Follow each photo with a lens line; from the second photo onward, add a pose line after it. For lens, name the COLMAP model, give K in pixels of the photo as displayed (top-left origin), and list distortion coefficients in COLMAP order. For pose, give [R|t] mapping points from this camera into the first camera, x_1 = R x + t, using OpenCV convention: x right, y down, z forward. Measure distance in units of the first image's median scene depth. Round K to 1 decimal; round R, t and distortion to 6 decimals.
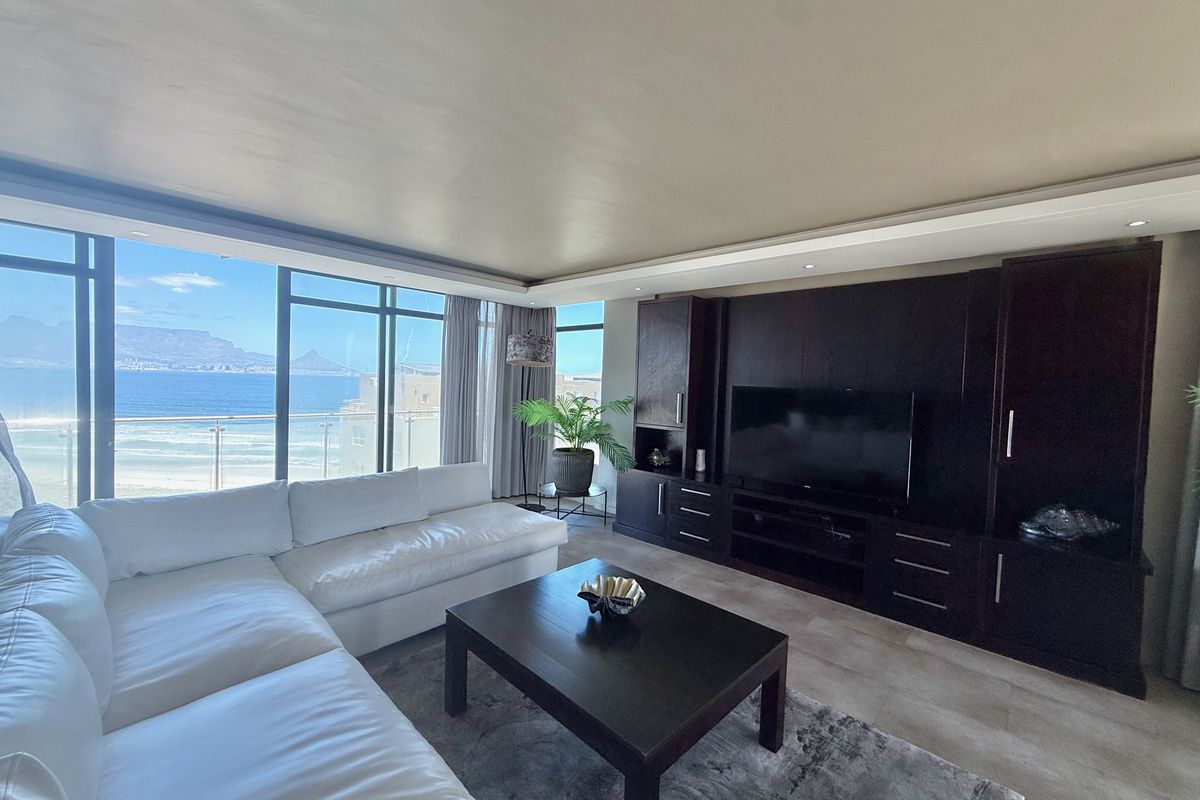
lens RADIAL K [[477.9, 0, 599.4], [0, 477.9, 396.0], [0, 0, 1]] dist [0.000968, 0.000124]
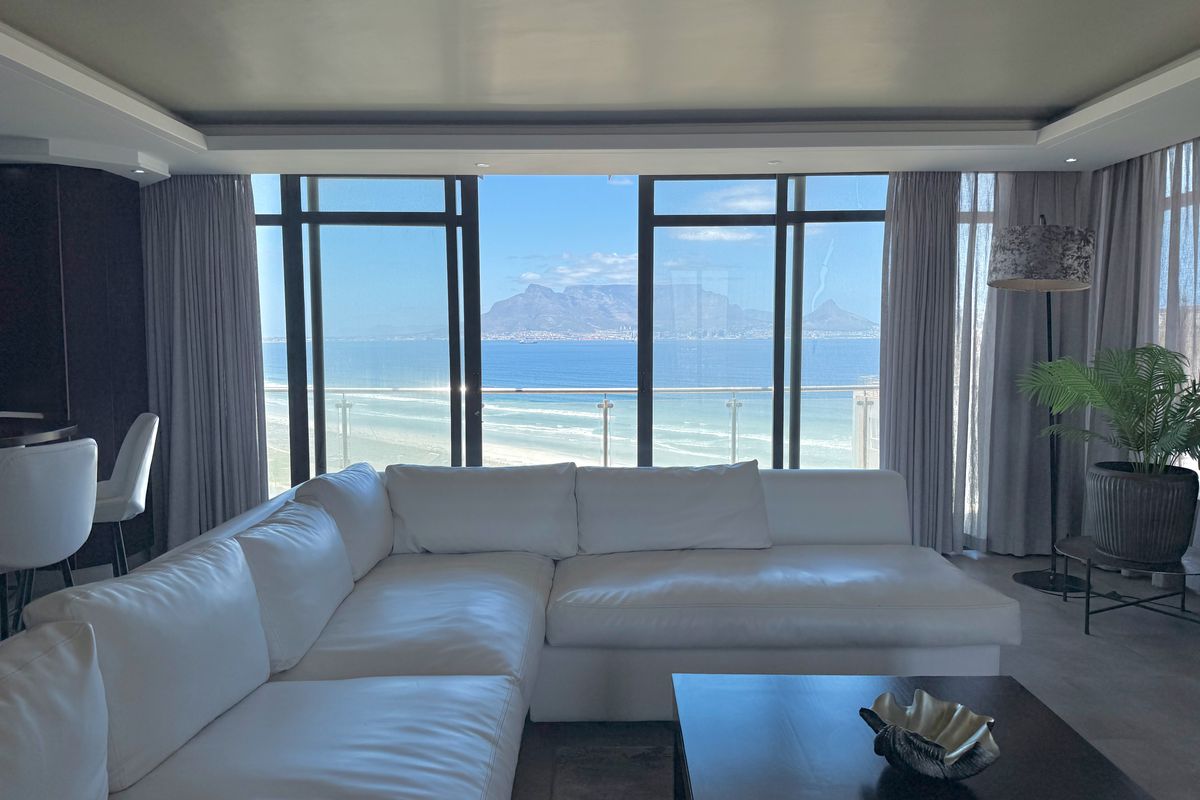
lens RADIAL K [[838.0, 0, 600.0], [0, 838.0, 400.0], [0, 0, 1]] dist [0.056936, -0.001608]
pose [[0.696623, 0.018249, -0.717205, 0.191530], [0.007488, 0.999437, 0.032703, 0.020796], [0.717398, -0.028152, 0.696094, 0.075576]]
